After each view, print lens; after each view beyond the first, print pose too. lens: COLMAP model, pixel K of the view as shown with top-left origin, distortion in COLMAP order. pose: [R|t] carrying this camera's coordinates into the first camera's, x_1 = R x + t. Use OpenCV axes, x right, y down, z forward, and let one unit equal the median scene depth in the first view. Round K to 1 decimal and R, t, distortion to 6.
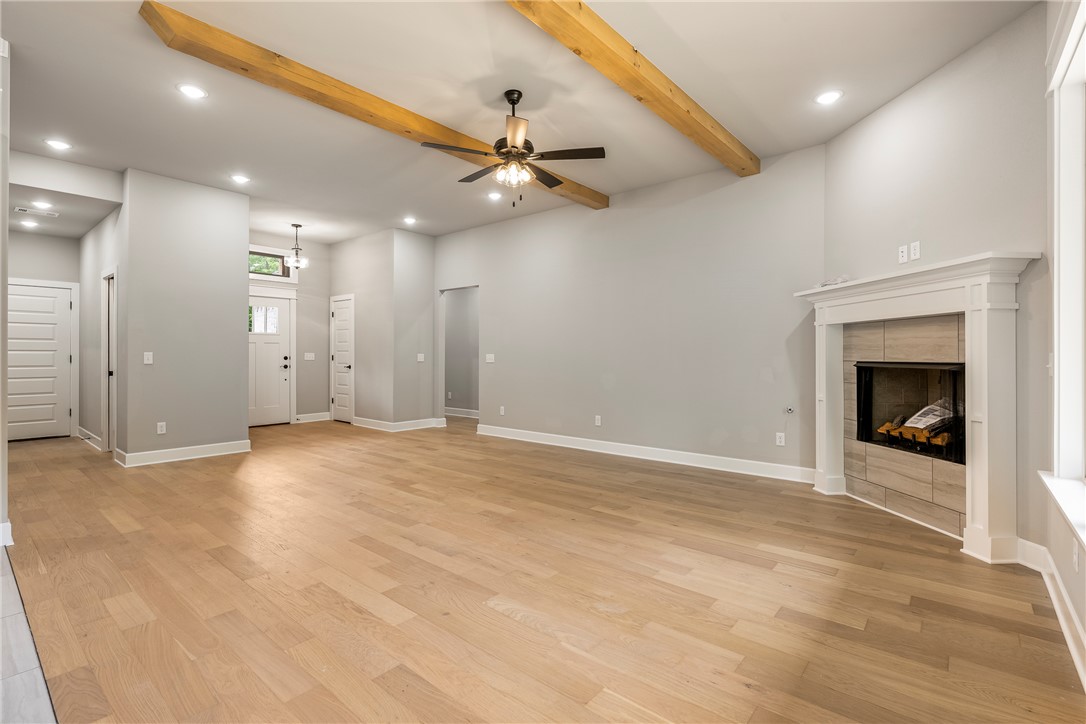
lens RADIAL K [[500.3, 0, 539.8], [0, 500.3, 352.5], [0, 0, 1]] dist [-0.000849, -0.000334]
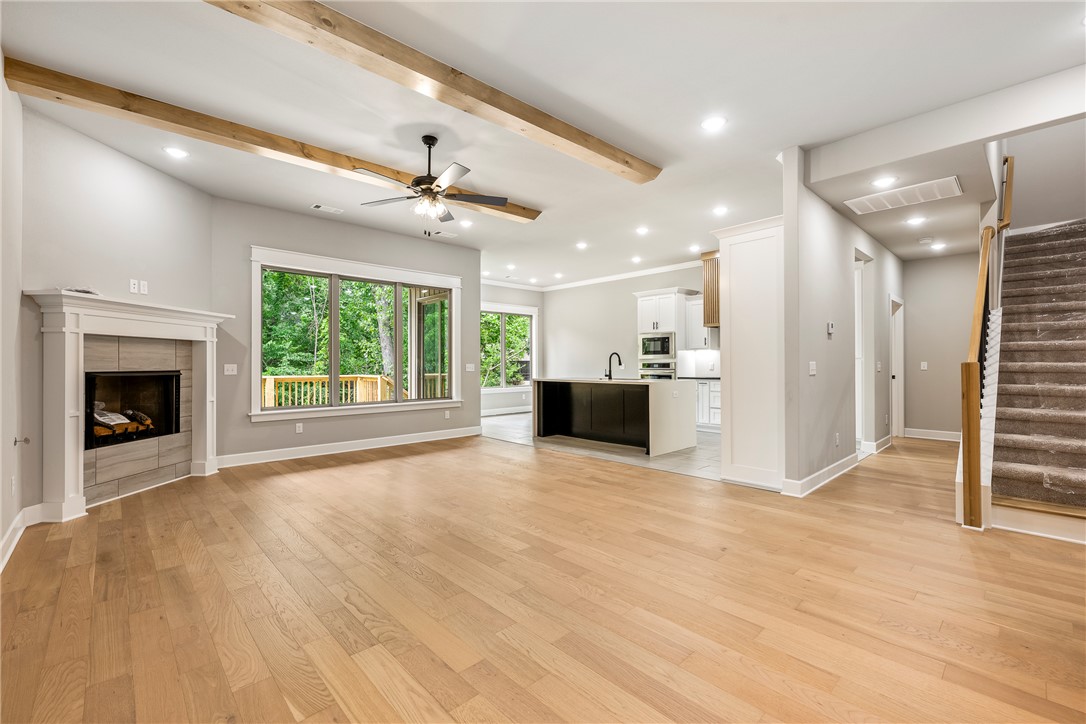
lens RADIAL K [[459.8, 0, 543.0], [0, 459.8, 362.0], [0, 0, 1]] dist [-0.001220, -0.000123]
pose [[-0.993538, 0.002342, 0.113472, -0.423945], [0.001248, 0.999952, -0.009707, 0.008231], [-0.113489, -0.009503, -0.993494, 1.986429]]
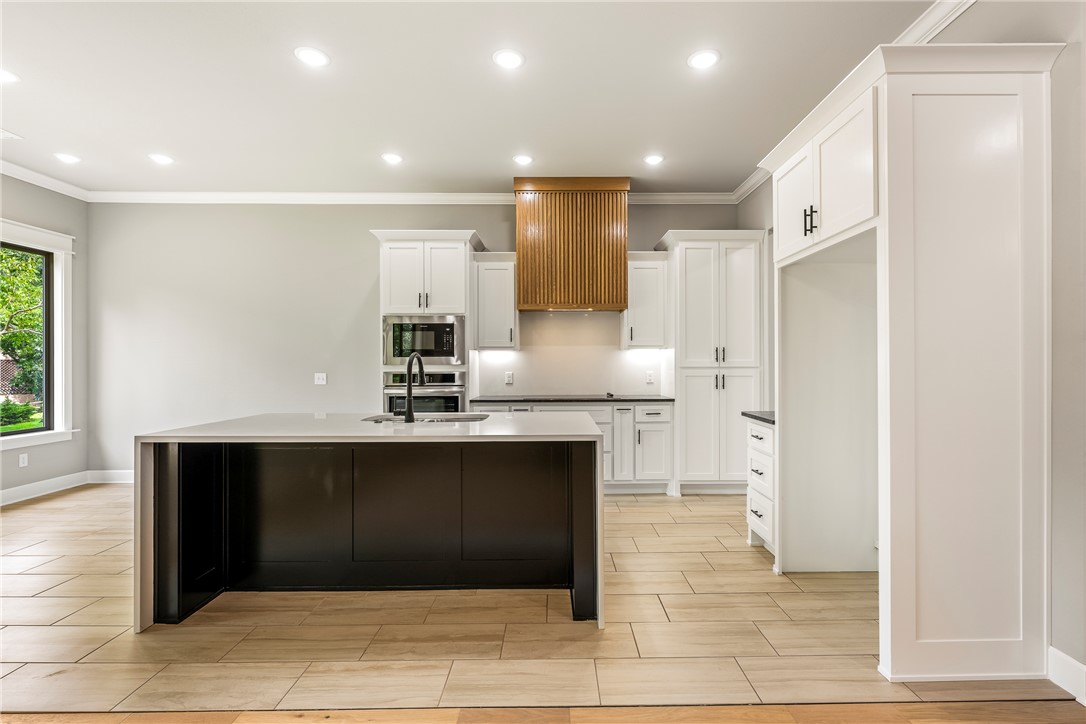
lens RADIAL K [[508.9, 0, 558.9], [0, 508.9, 362.6], [0, 0, 1]] dist [-0.001232, 0.000055]
pose [[-0.755558, 0.000728, -0.655081, -0.136191], [0.005358, 0.999973, -0.005068, -0.027149], [0.655060, -0.007339, -0.755541, 0.861474]]
